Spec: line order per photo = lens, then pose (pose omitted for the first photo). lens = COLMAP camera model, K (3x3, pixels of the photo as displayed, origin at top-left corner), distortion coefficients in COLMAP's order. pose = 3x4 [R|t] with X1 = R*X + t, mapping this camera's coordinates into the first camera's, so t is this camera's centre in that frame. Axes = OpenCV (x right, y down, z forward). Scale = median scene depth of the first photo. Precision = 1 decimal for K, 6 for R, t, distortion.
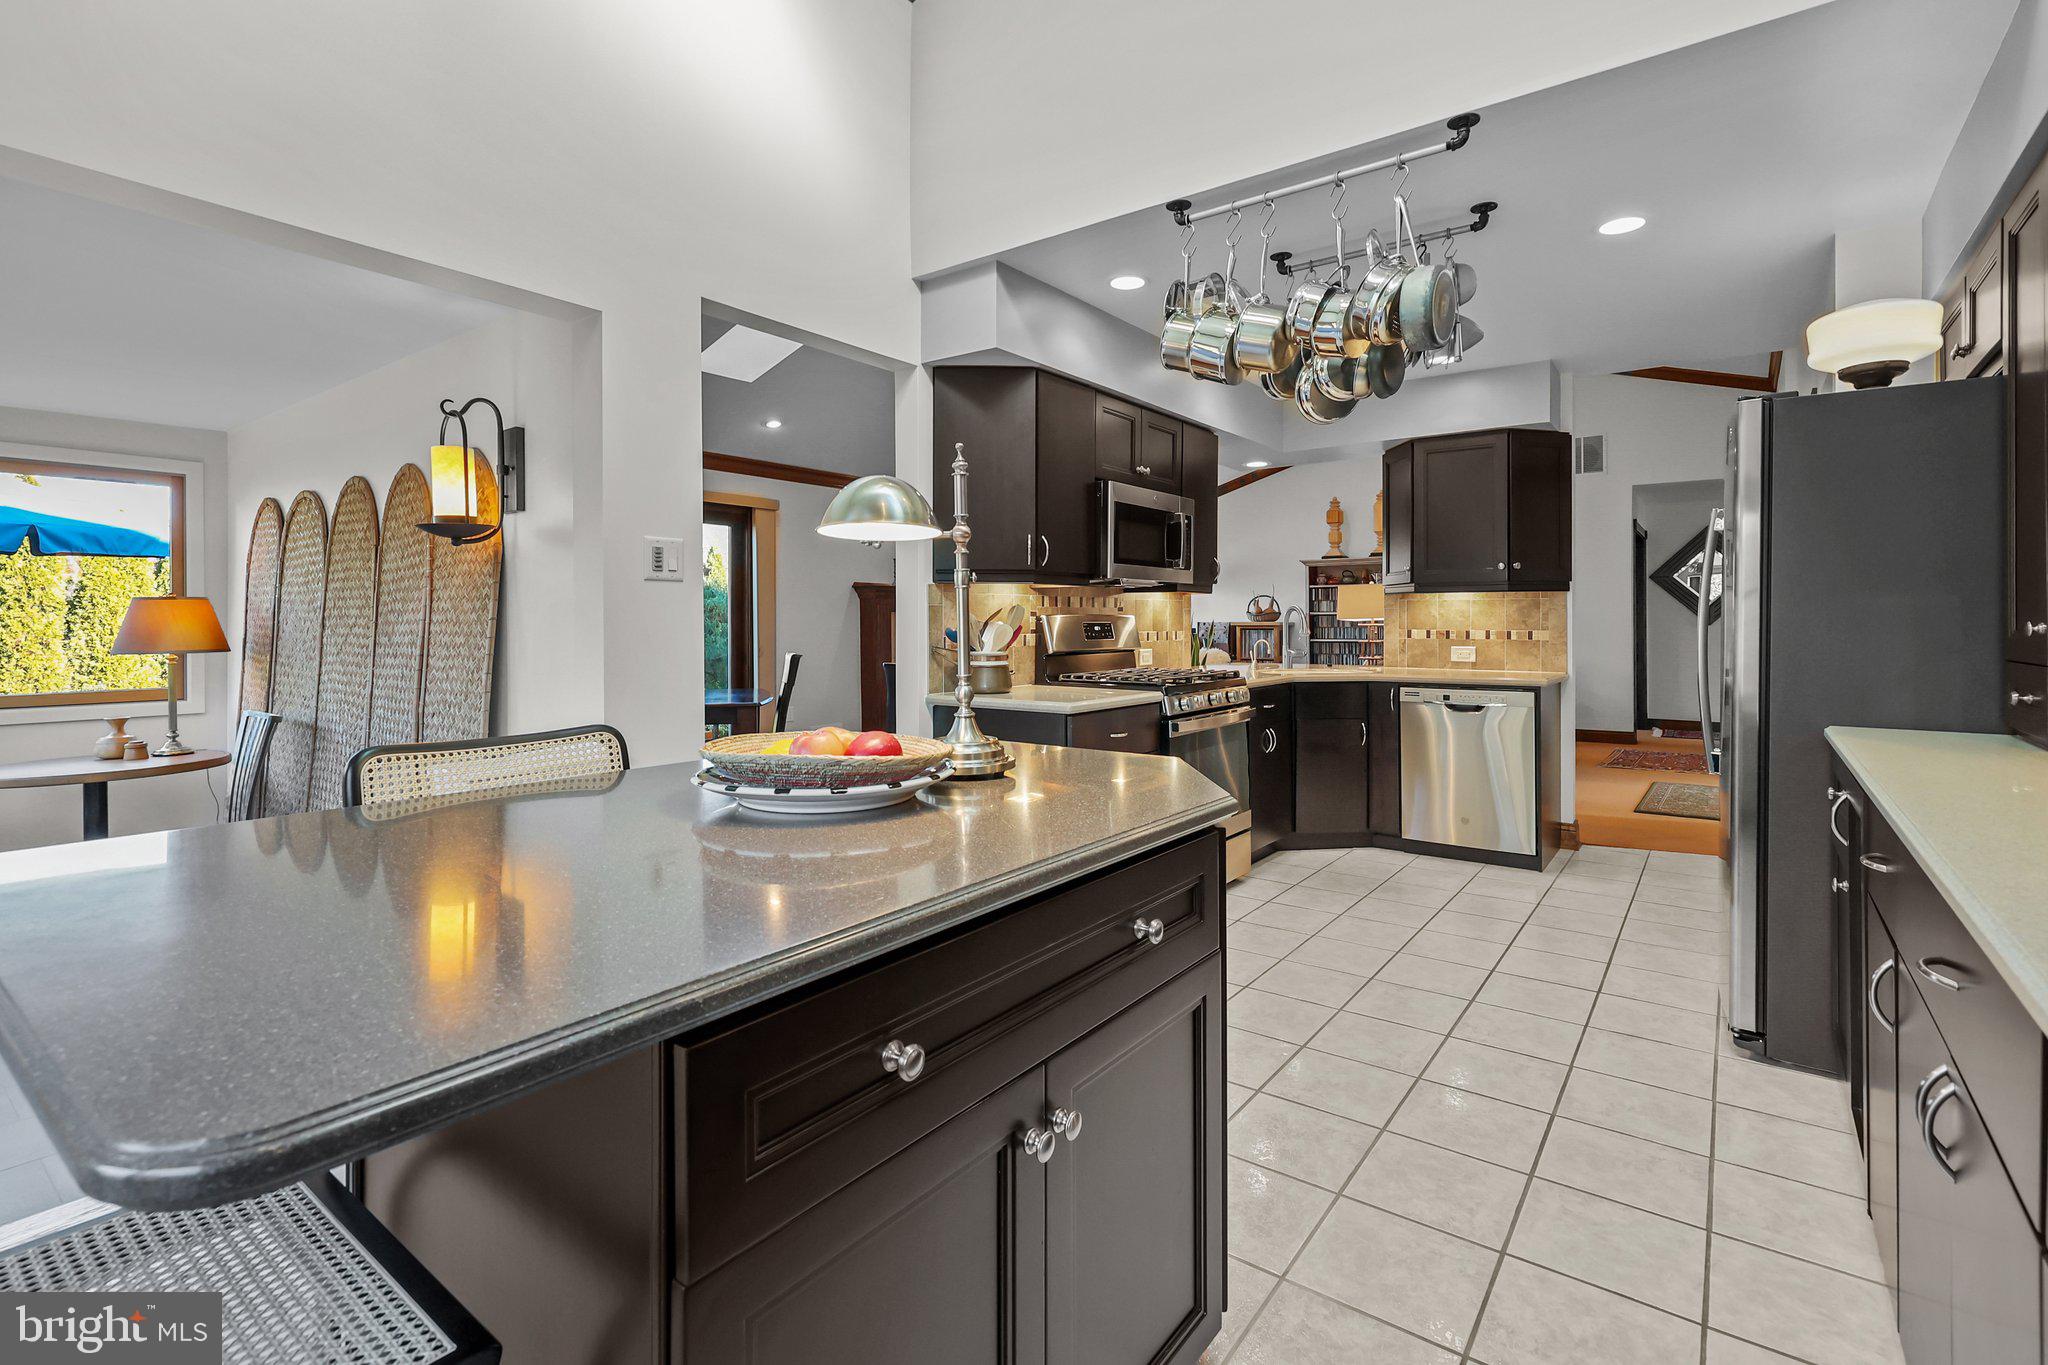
lens RADIAL K [[952.4, 0, 1025.5], [0, 952.4, 624.8], [0, 0, 1]] dist [0.001696, -0.000419]
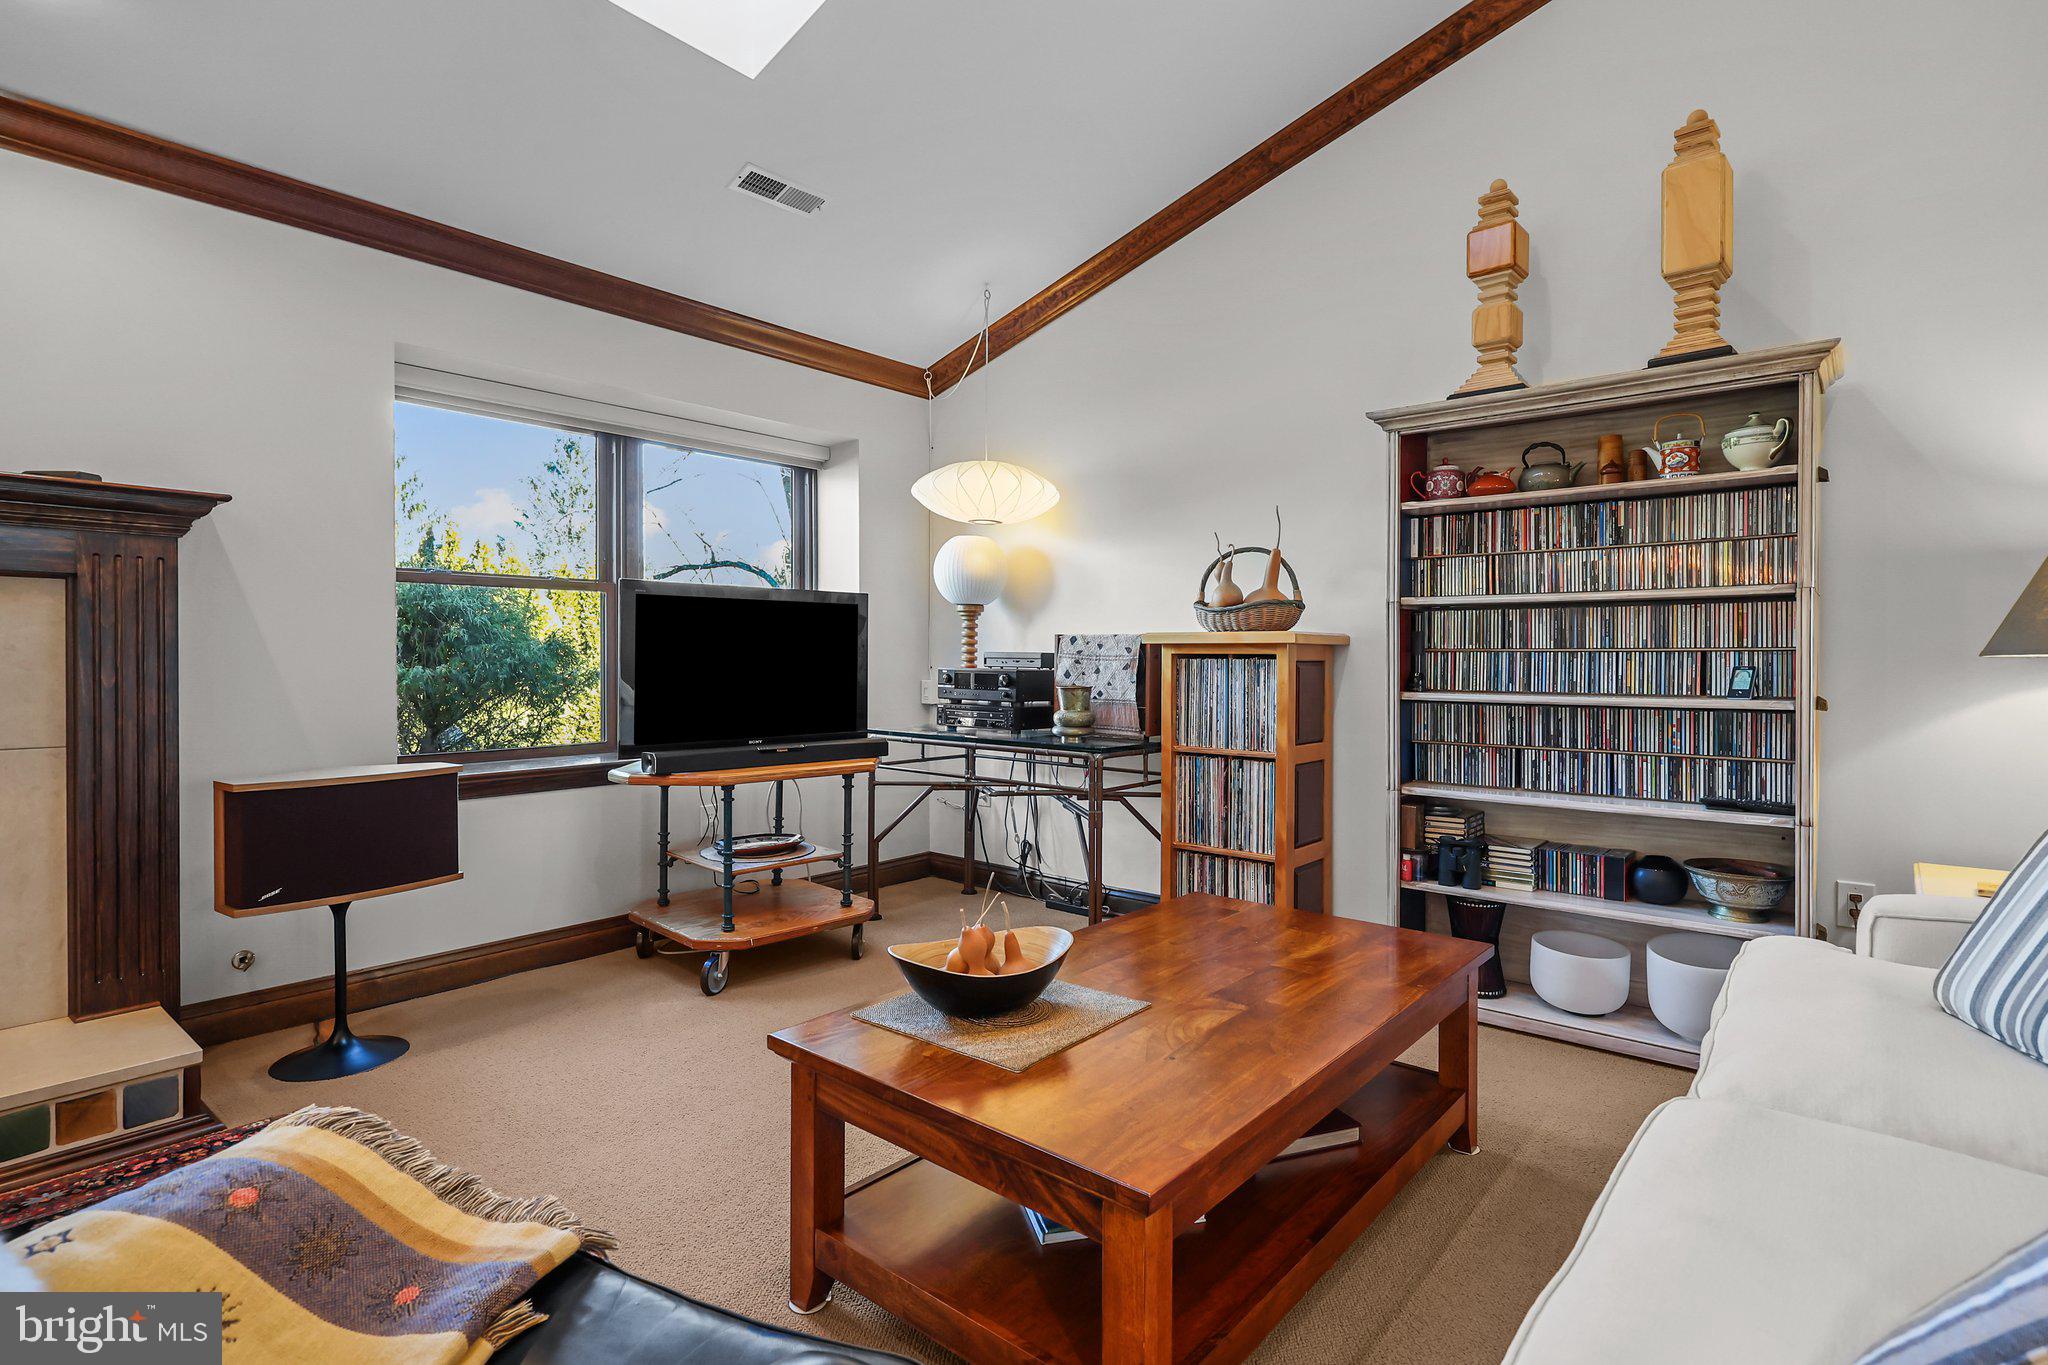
lens RADIAL K [[978.0, 0, 1033.3], [0, 978.0, 676.5], [0, 0, 1]] dist [-0.005345, 0.001864]
pose [[0.999063, 0.006198, -0.042826, 0.418170], [-0.005351, 0.999788, 0.019872, 0.010991], [0.042941, -0.019624, 0.998885, 1.461321]]
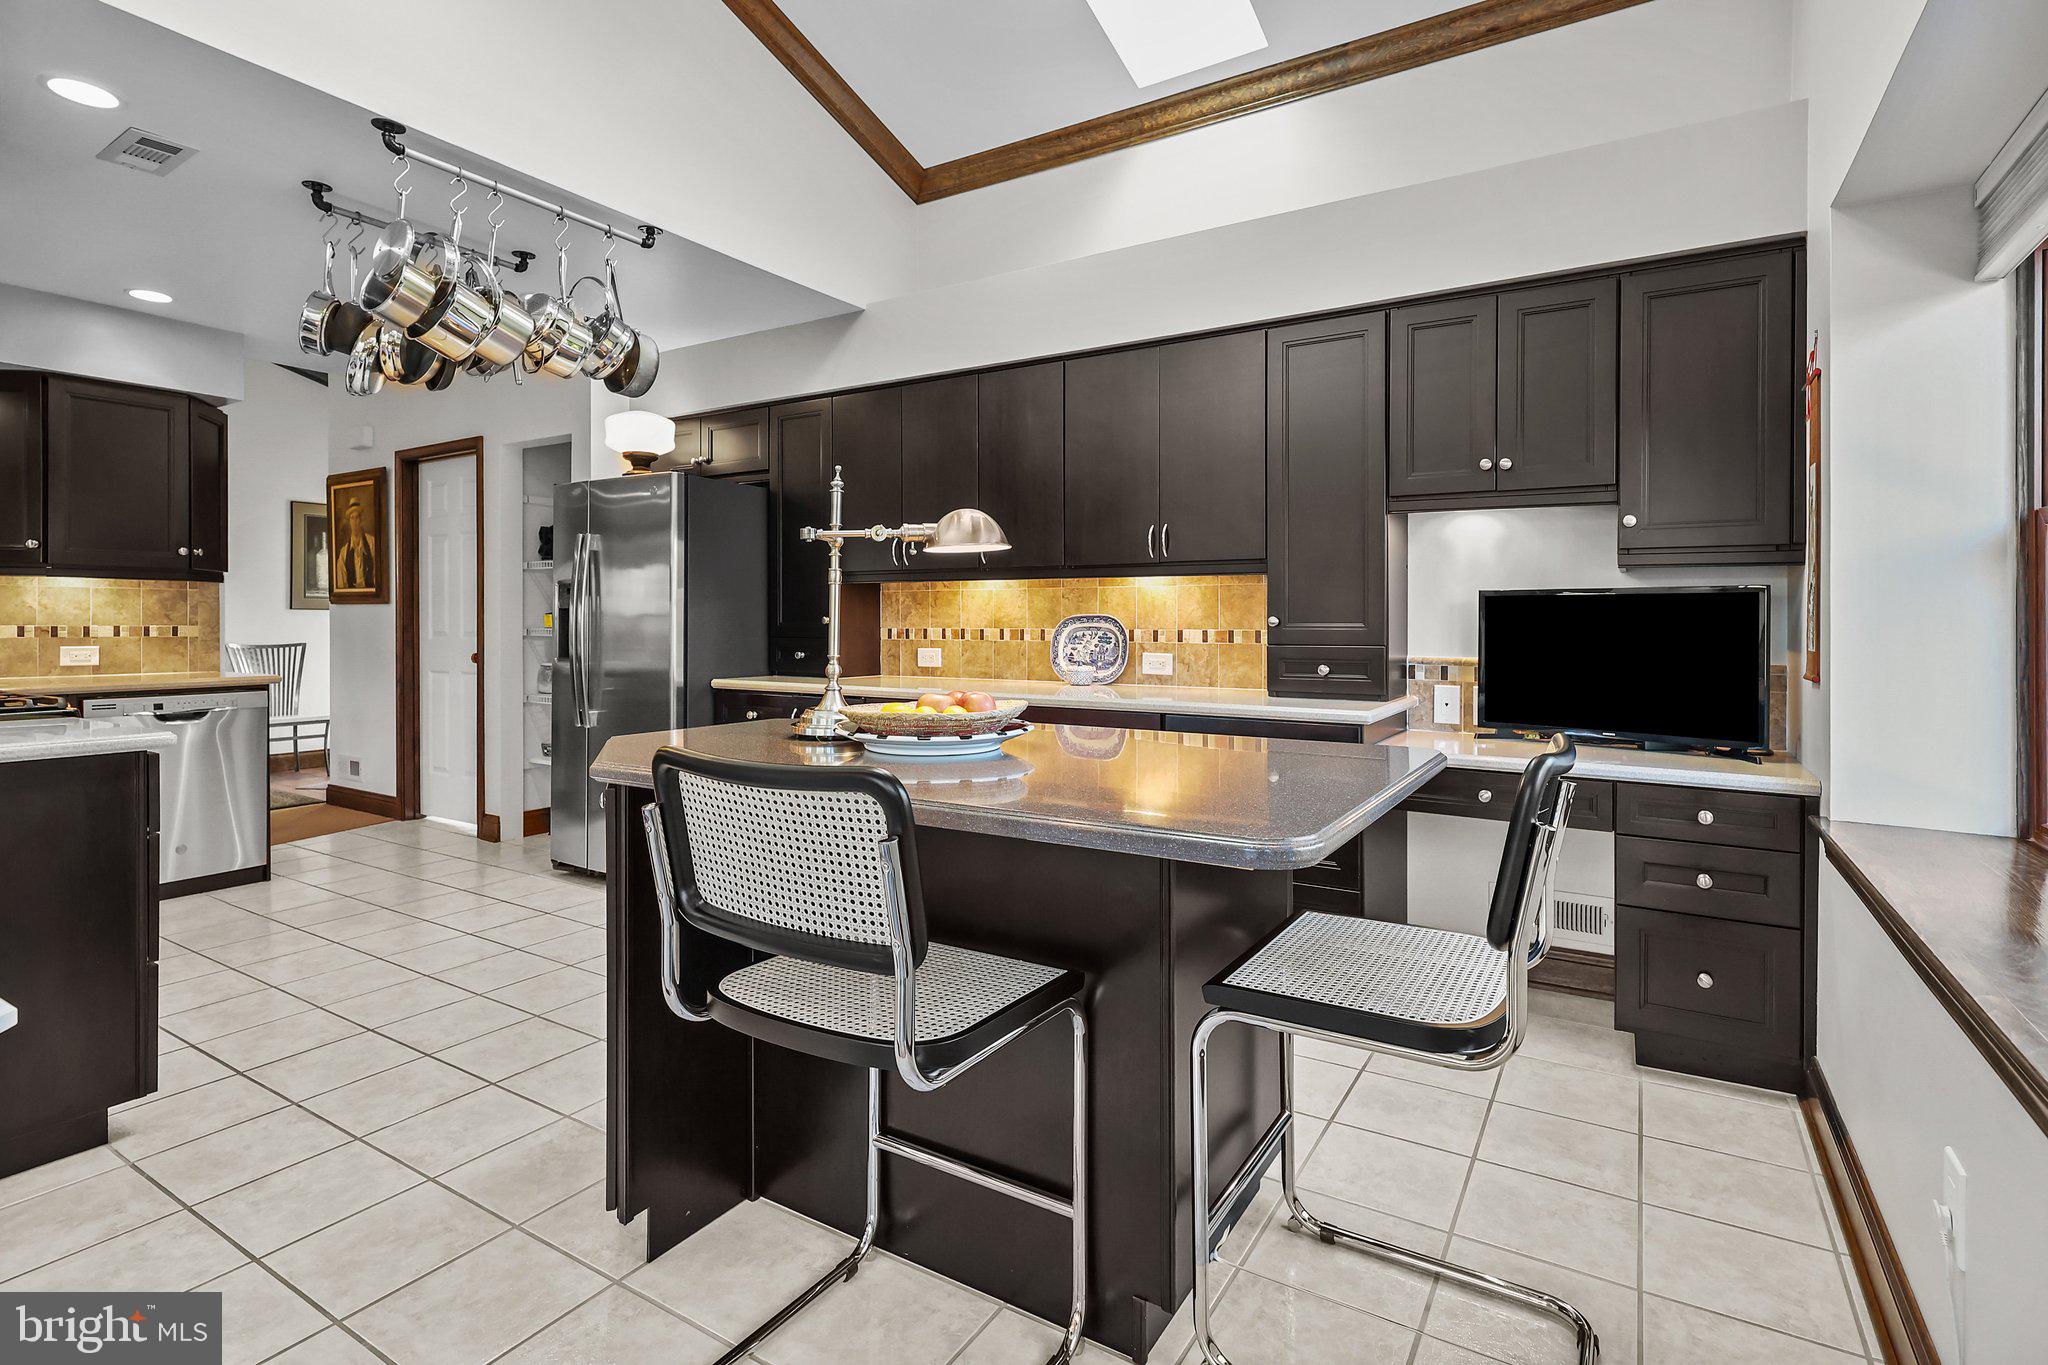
lens RADIAL K [[978.0, 0, 1068.6], [0, 978.0, 625.6], [0, 0, 1]] dist [-0.005345, 0.001864]
pose [[-0.105780, -0.001612, 0.994388, -0.459366], [-0.000302, 0.999999, 0.001588, 0.004278], [-0.994390, -0.000132, -0.105780, 0.286011]]
